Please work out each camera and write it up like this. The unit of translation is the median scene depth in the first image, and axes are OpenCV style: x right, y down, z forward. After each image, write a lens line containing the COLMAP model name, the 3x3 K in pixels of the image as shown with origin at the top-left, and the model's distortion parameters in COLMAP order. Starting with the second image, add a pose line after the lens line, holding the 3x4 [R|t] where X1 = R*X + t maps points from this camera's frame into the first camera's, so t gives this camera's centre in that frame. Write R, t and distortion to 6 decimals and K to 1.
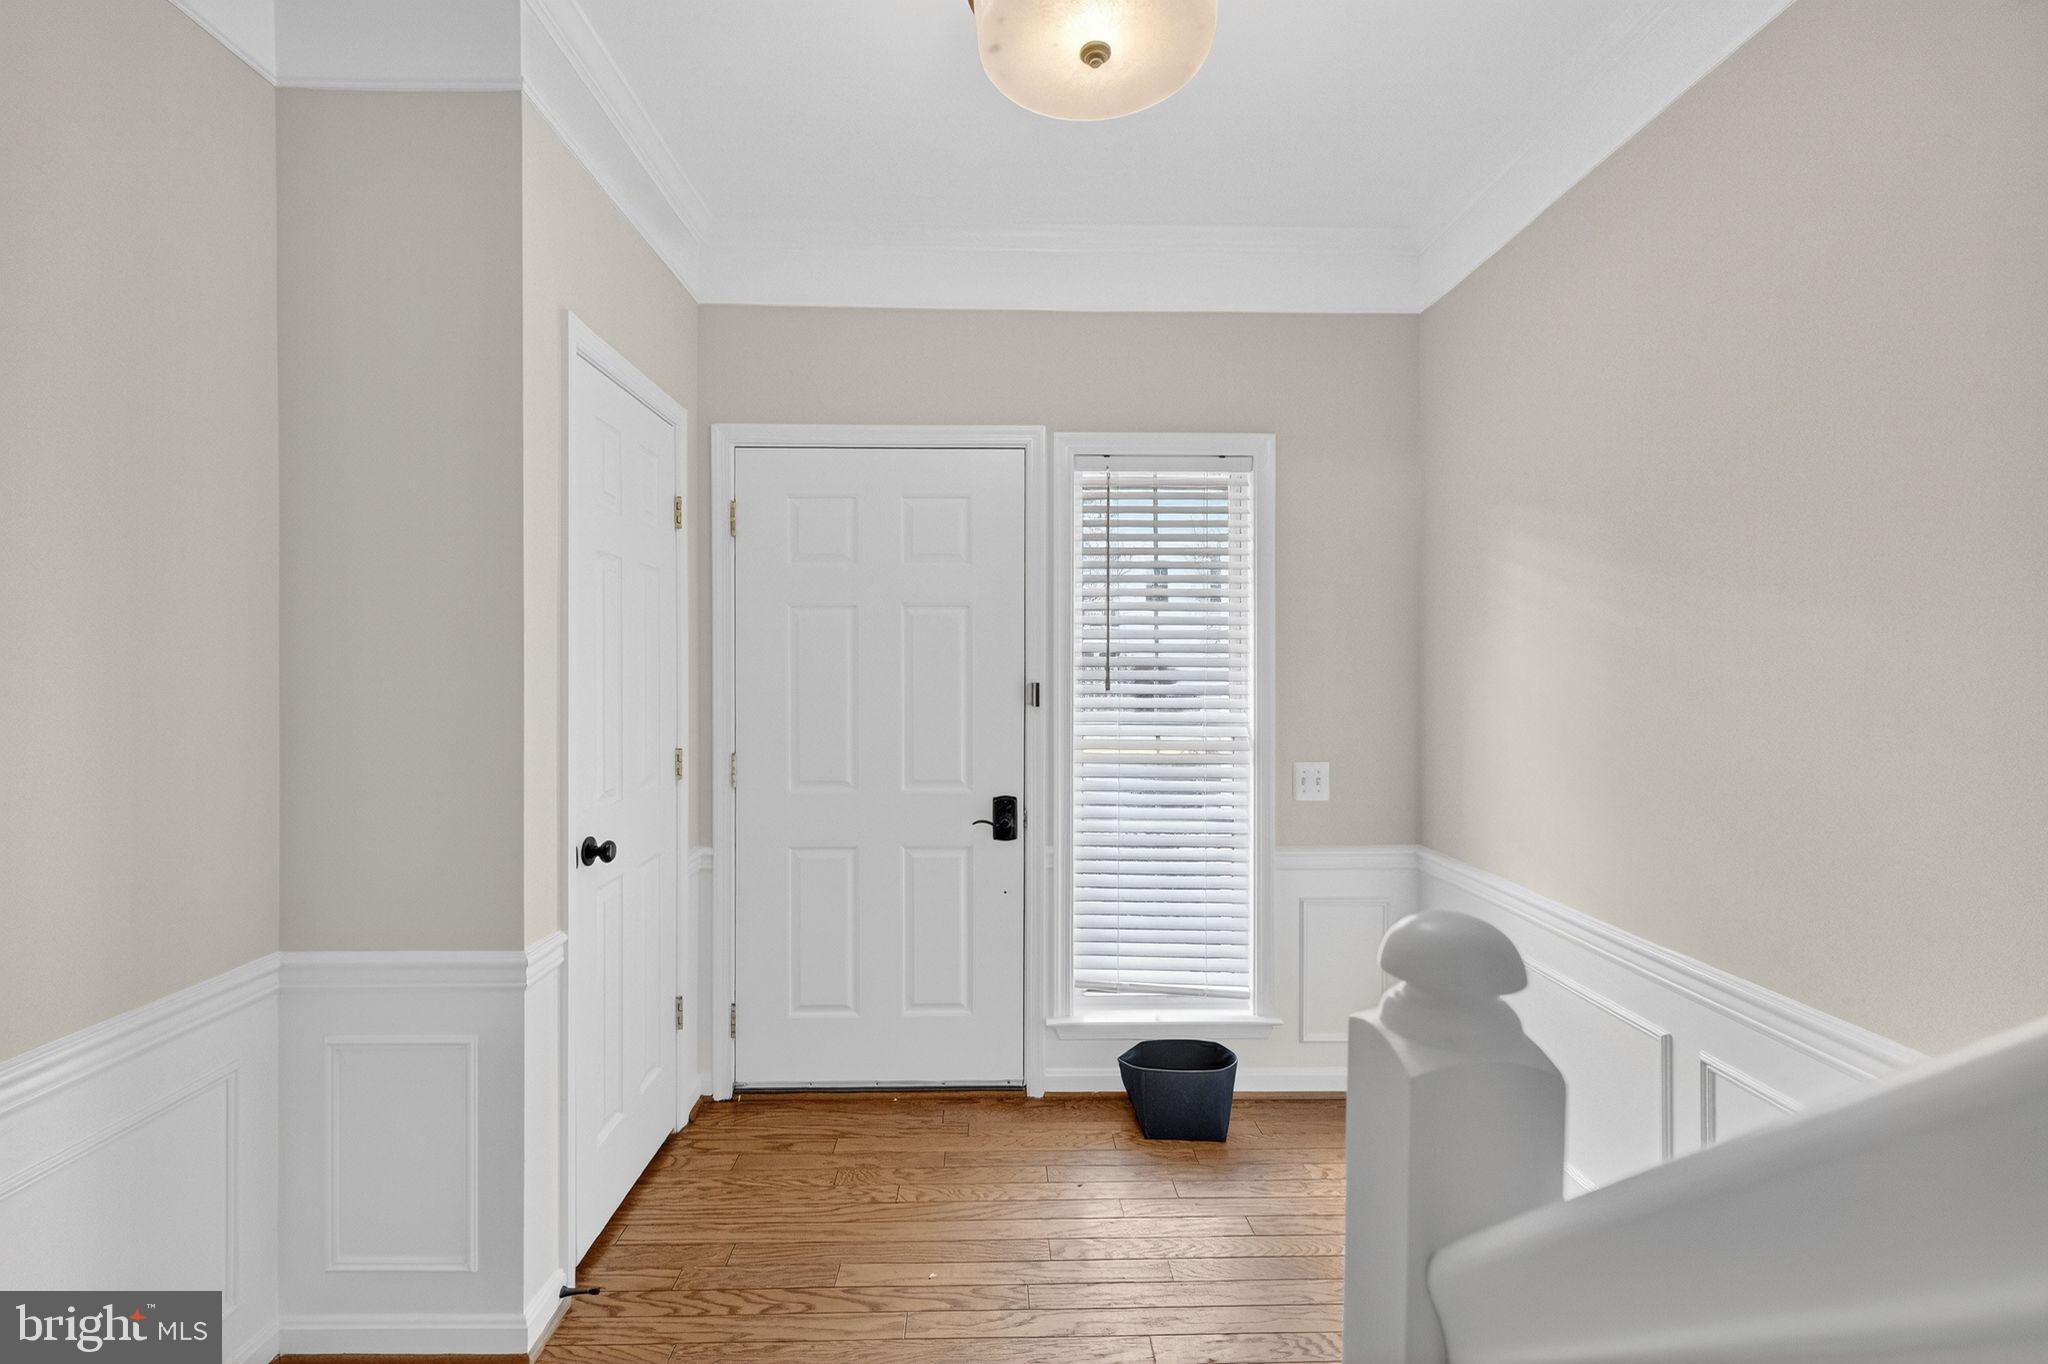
lens RADIAL K [[865.8, 0, 1018.7], [0, 865.8, 667.7], [0, 0, 1]] dist [-0.003745, -0.000154]
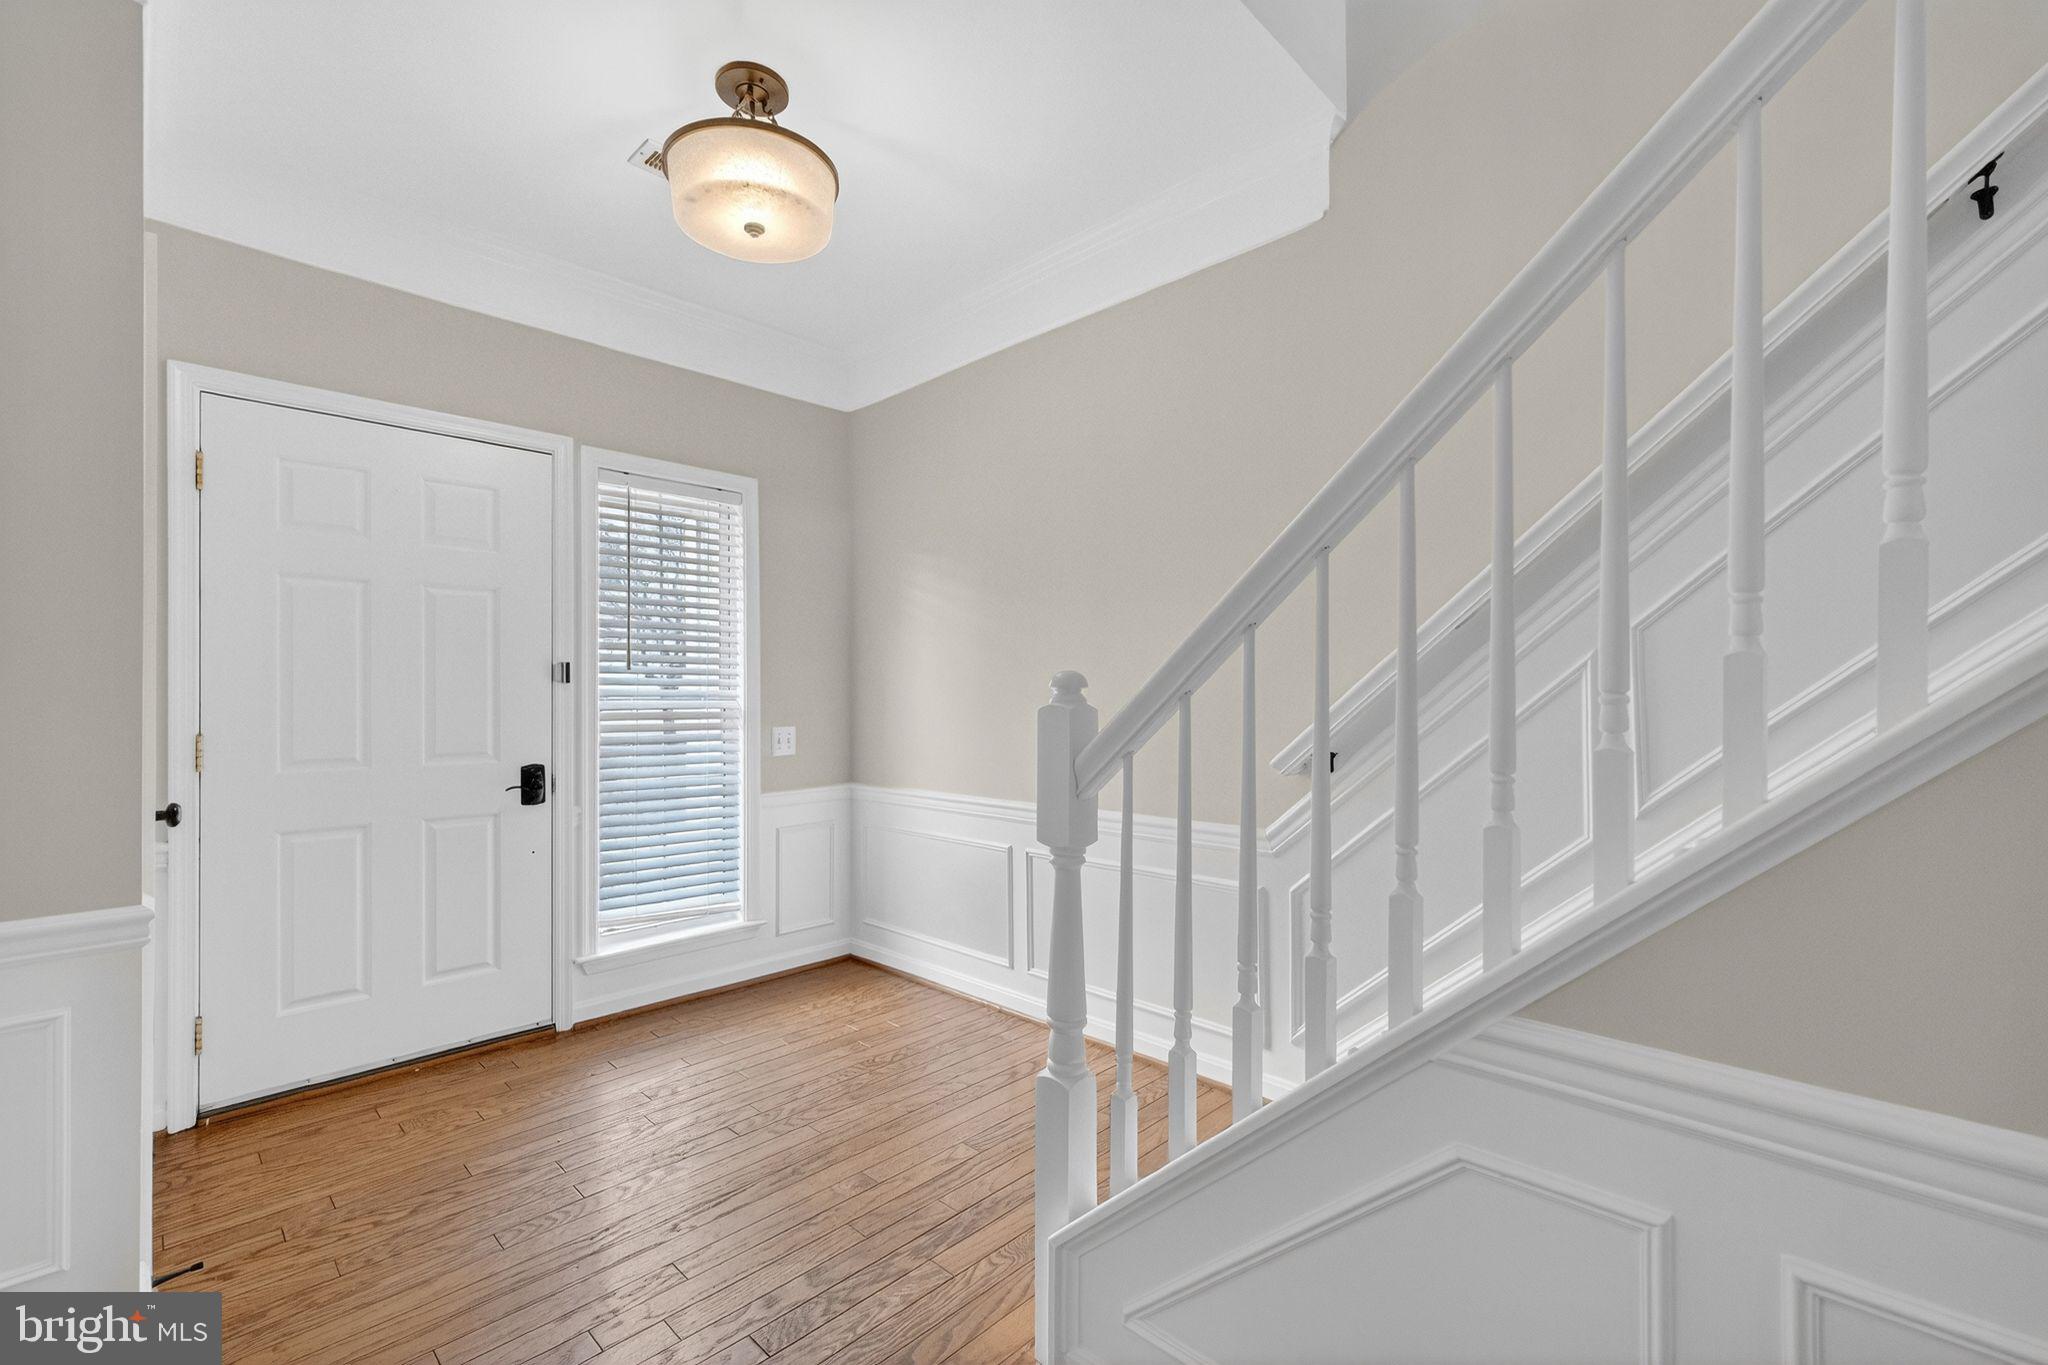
lens RADIAL K [[865.8, 0, 1017.6], [0, 865.8, 692.7], [0, 0, 1]] dist [-0.003745, -0.000154]
pose [[0.712582, -0.001147, 0.701588, -0.350271], [0.007872, 0.999949, -0.006360, 0.068382], [-0.701545, 0.010055, 0.712555, -0.220979]]
